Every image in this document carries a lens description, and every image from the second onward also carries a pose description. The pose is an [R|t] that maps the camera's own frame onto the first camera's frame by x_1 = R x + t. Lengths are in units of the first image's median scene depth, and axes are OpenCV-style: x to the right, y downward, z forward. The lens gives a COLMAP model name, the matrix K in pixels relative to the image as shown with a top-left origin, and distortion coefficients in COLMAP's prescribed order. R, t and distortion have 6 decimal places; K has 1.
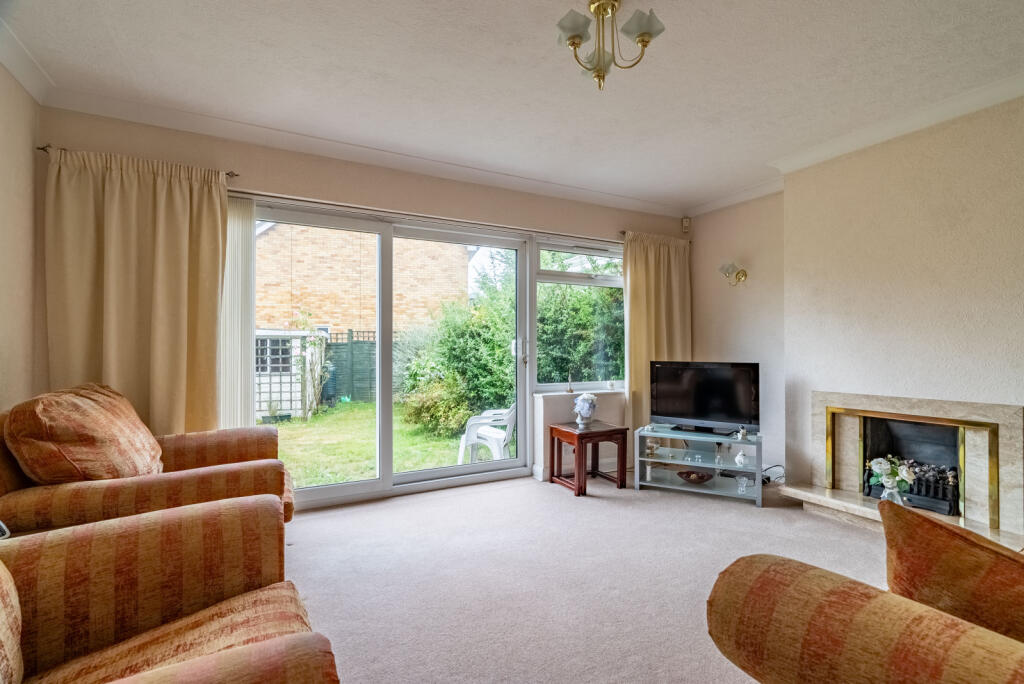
lens RADIAL K [[481.6, 0, 515.0], [0, 481.6, 344.4], [0, 0, 1]] dist [-0.063540, 0.028445]
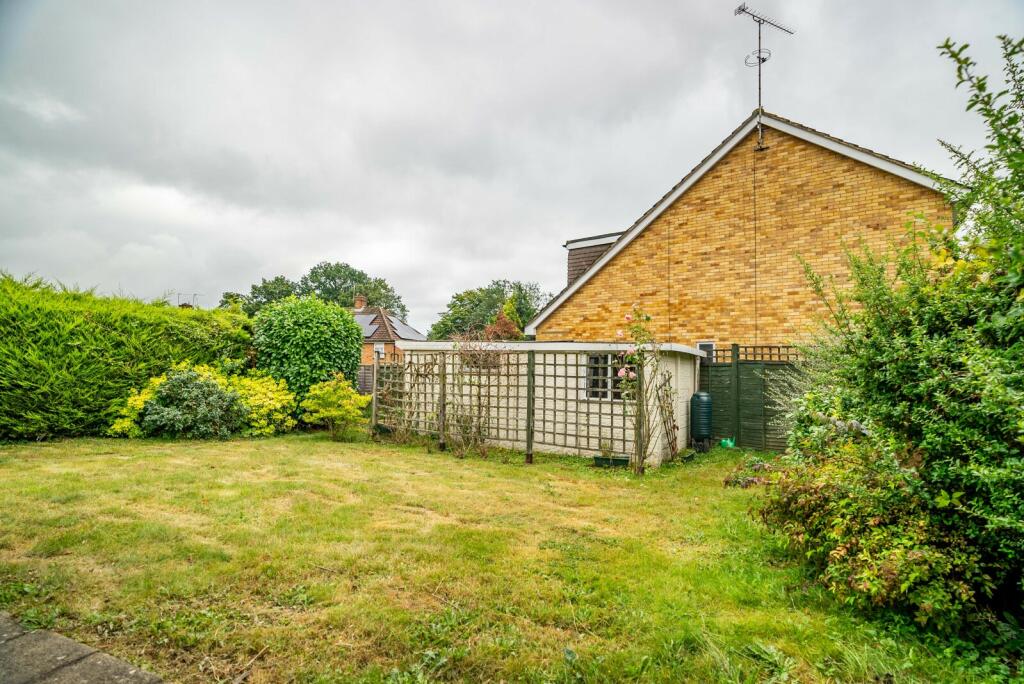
lens RADIAL K [[481.6, 0, 515.0], [0, 481.6, 344.4], [0, 0, 1]] dist [-0.063540, 0.028445]
pose [[0.644046, -0.024387, -0.764598, -0.015136], [-0.018226, 0.998719, -0.047206, 0.007482], [0.764770, 0.044338, 0.642776, 0.274750]]
